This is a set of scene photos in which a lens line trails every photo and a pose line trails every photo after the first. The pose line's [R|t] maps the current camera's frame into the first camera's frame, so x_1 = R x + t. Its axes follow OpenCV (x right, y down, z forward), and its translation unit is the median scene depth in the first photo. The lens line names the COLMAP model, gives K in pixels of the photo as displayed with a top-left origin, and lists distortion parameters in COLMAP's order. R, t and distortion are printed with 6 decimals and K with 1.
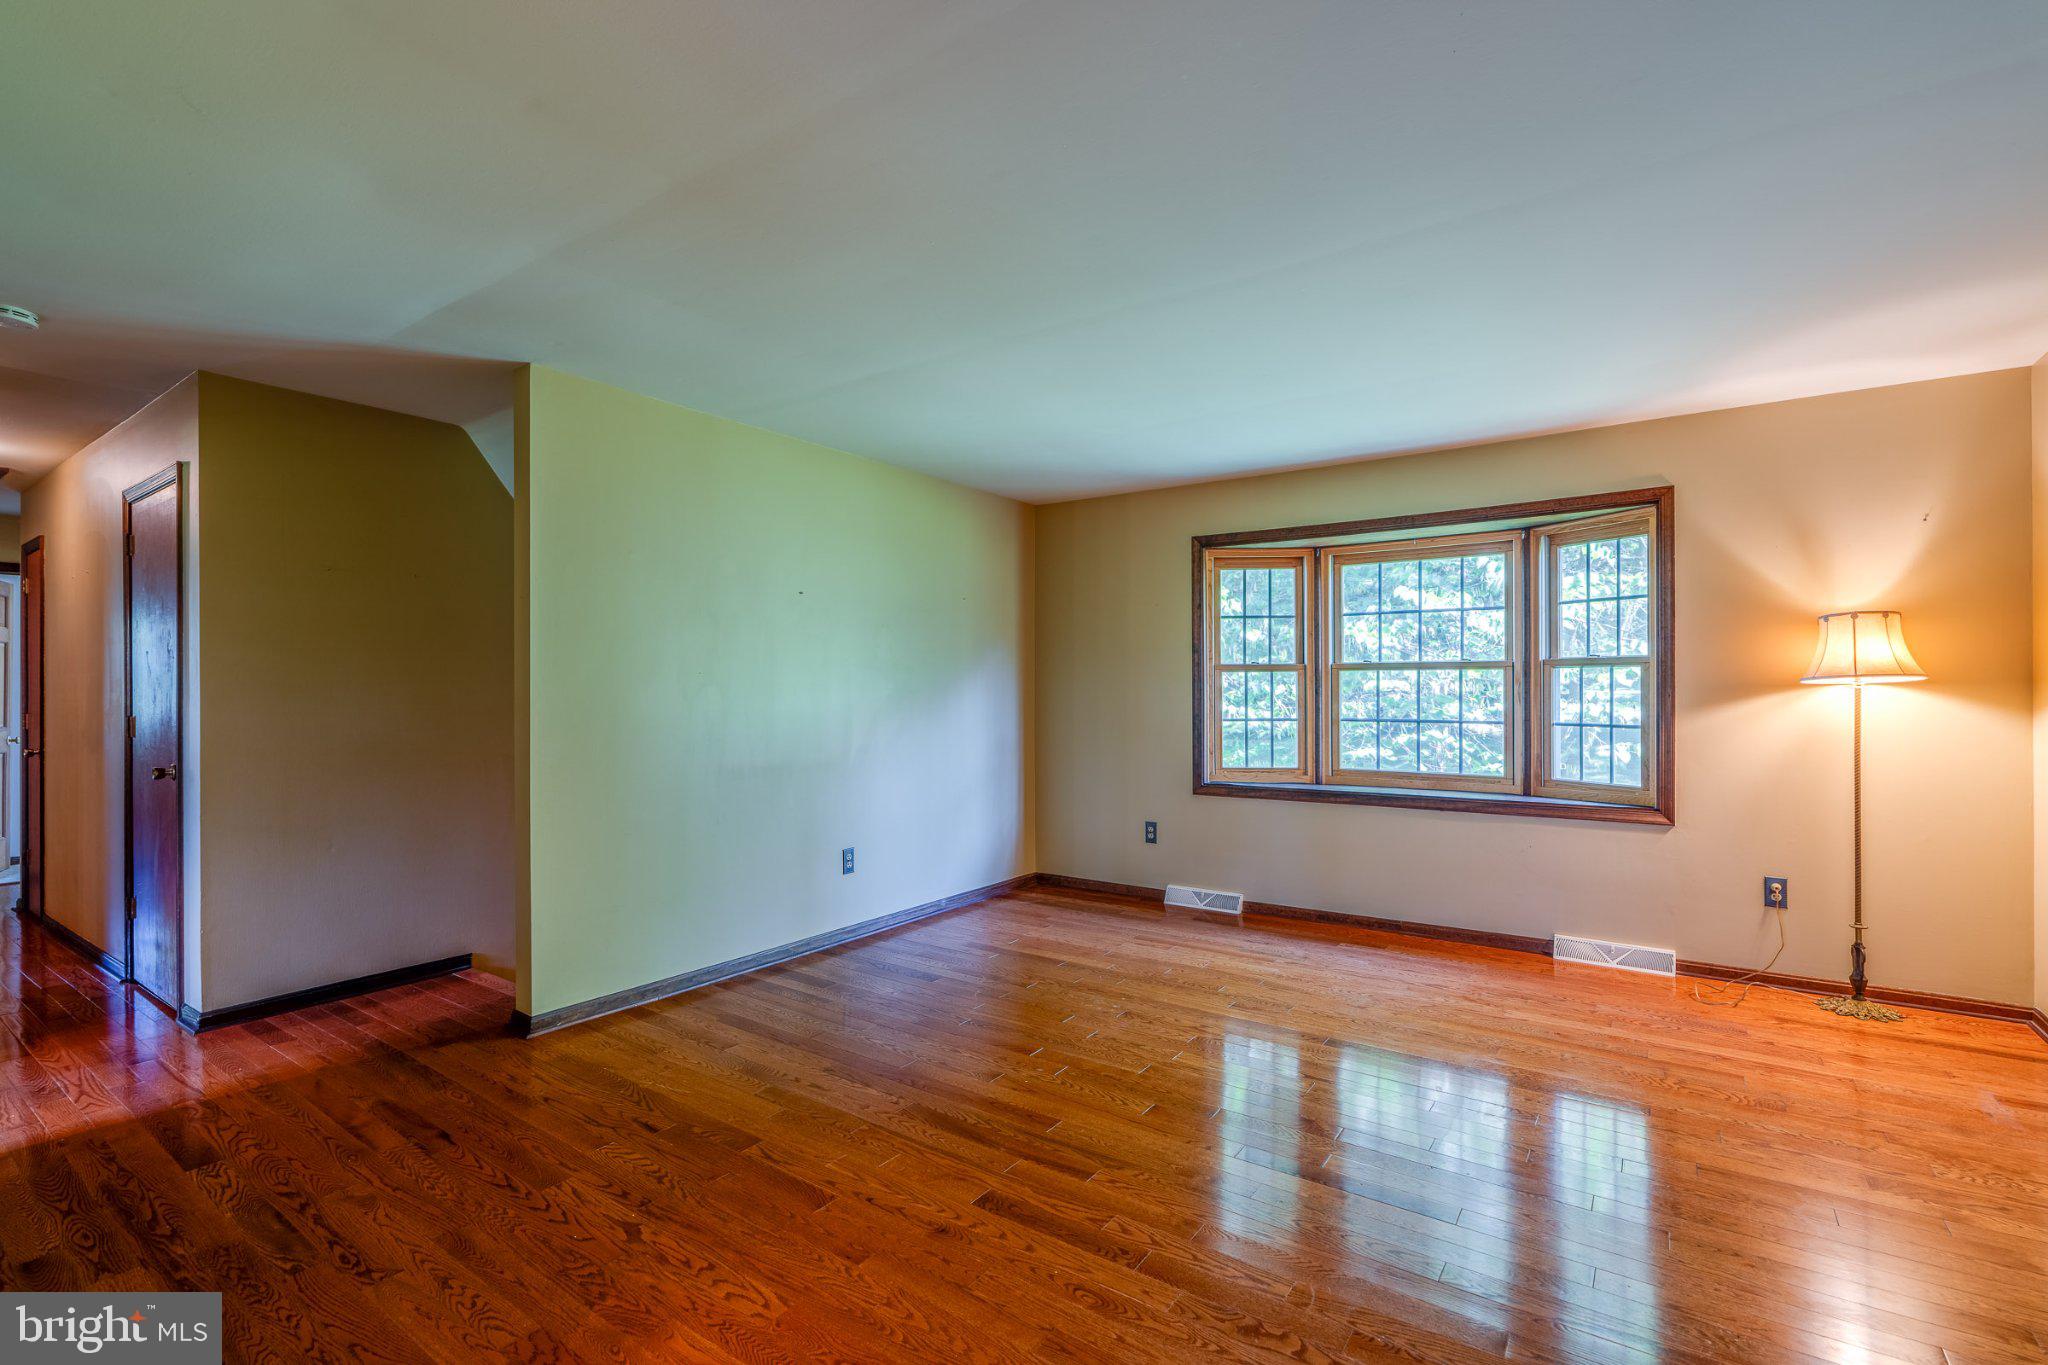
lens RADIAL K [[931.7, 0, 1024.1], [0, 931.7, 694.4], [0, 0, 1]] dist [-0.001873, 0.002118]
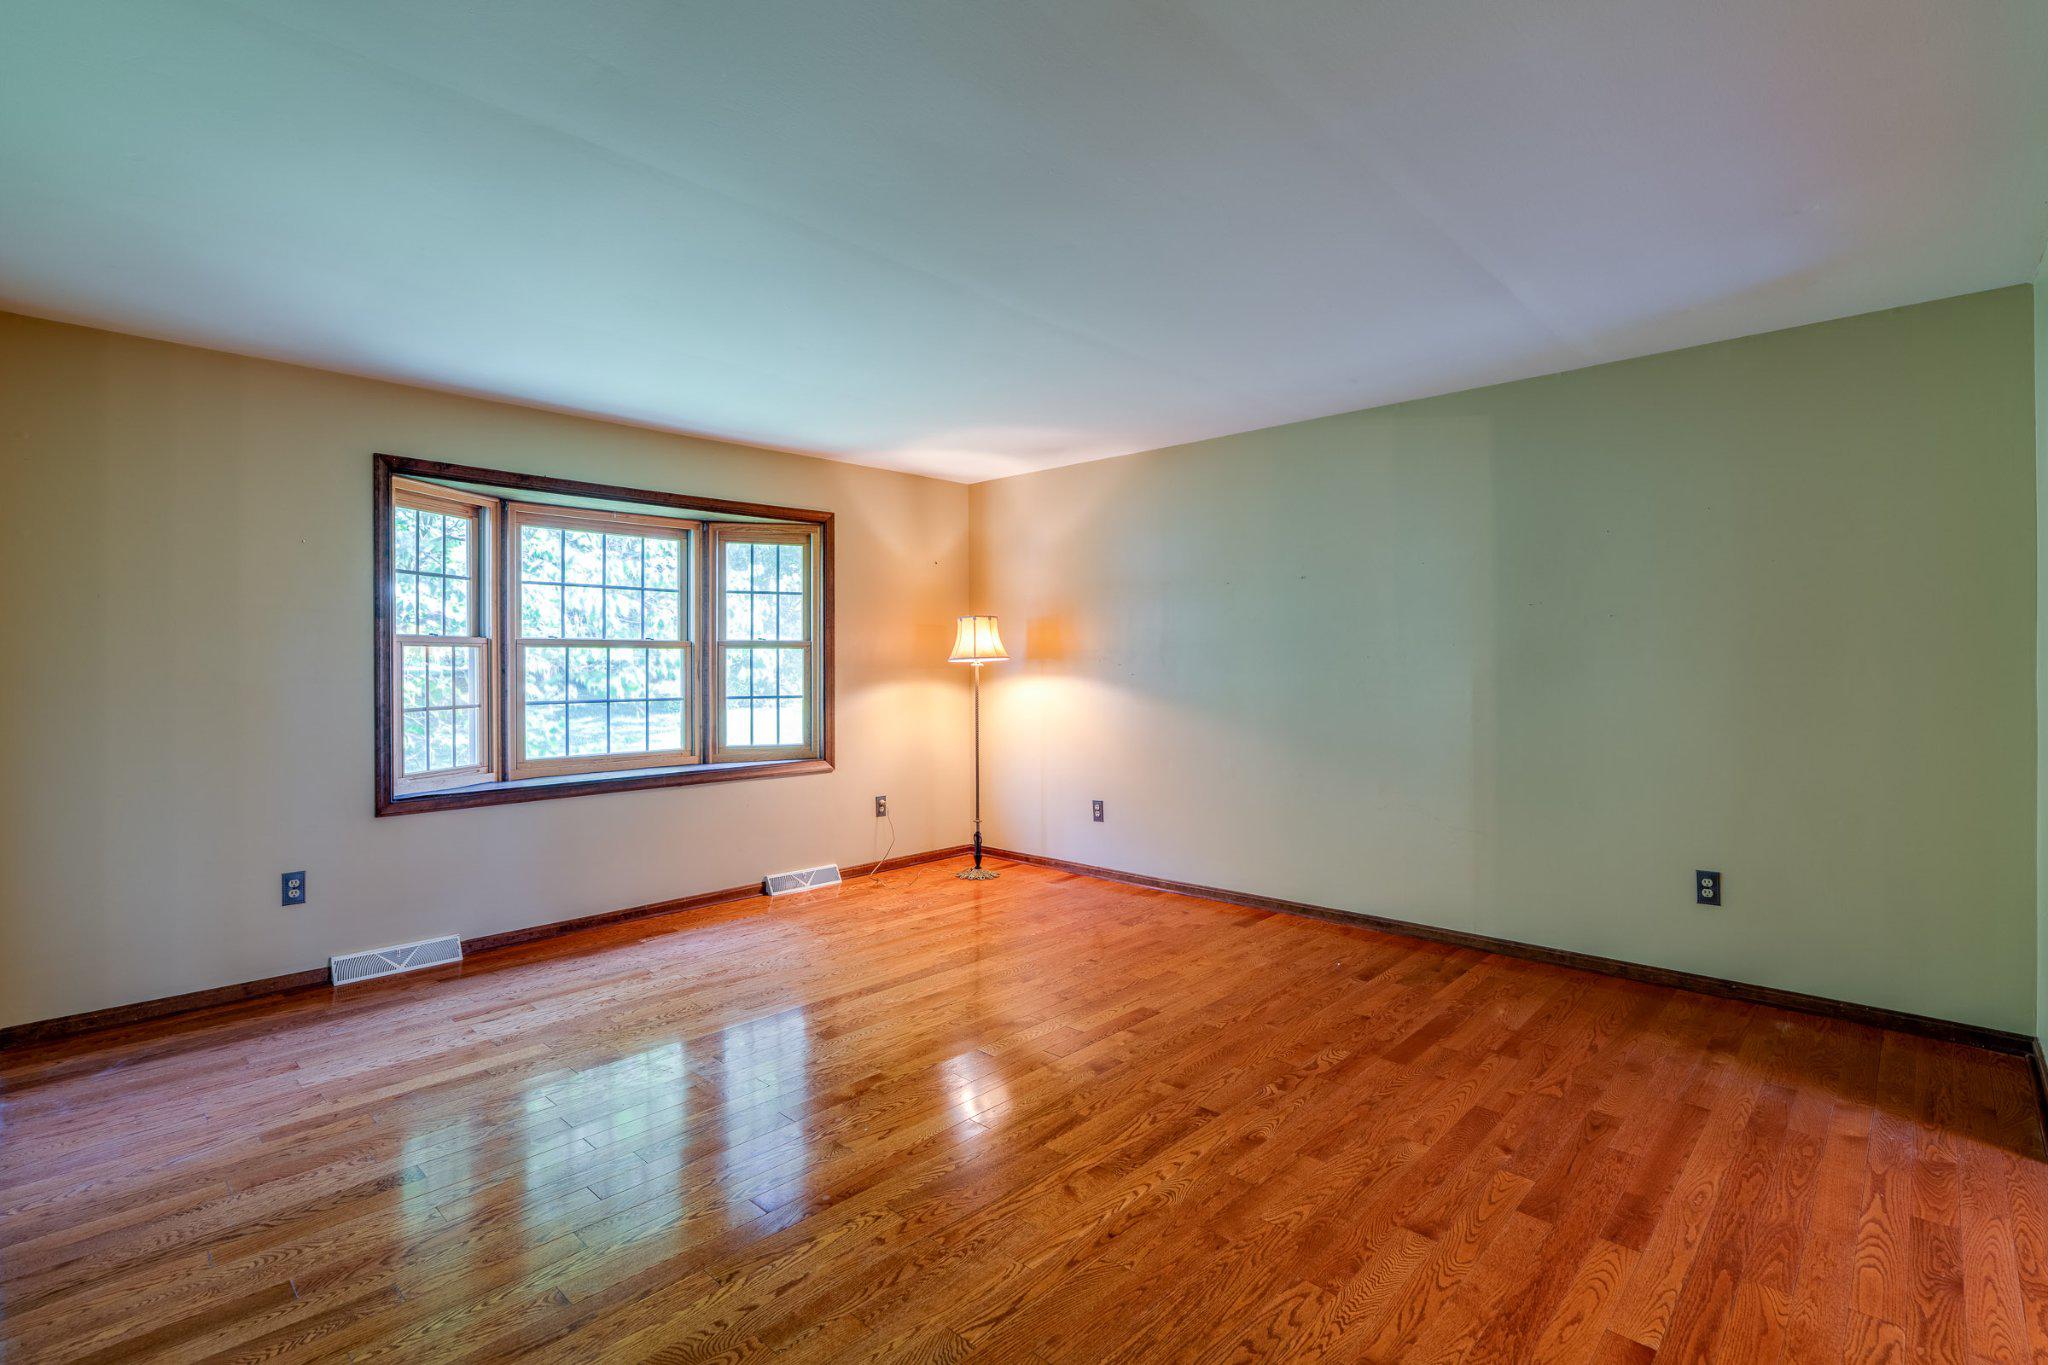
lens RADIAL K [[931.7, 0, 1056.5], [0, 931.7, 661.2], [0, 0, 1]] dist [-0.001873, 0.002118]
pose [[0.140411, 0.004043, 0.990085, -0.505158], [0.008859, 0.999947, -0.005339, -0.003213], [-0.990054, 0.009521, 0.140367, 0.437623]]
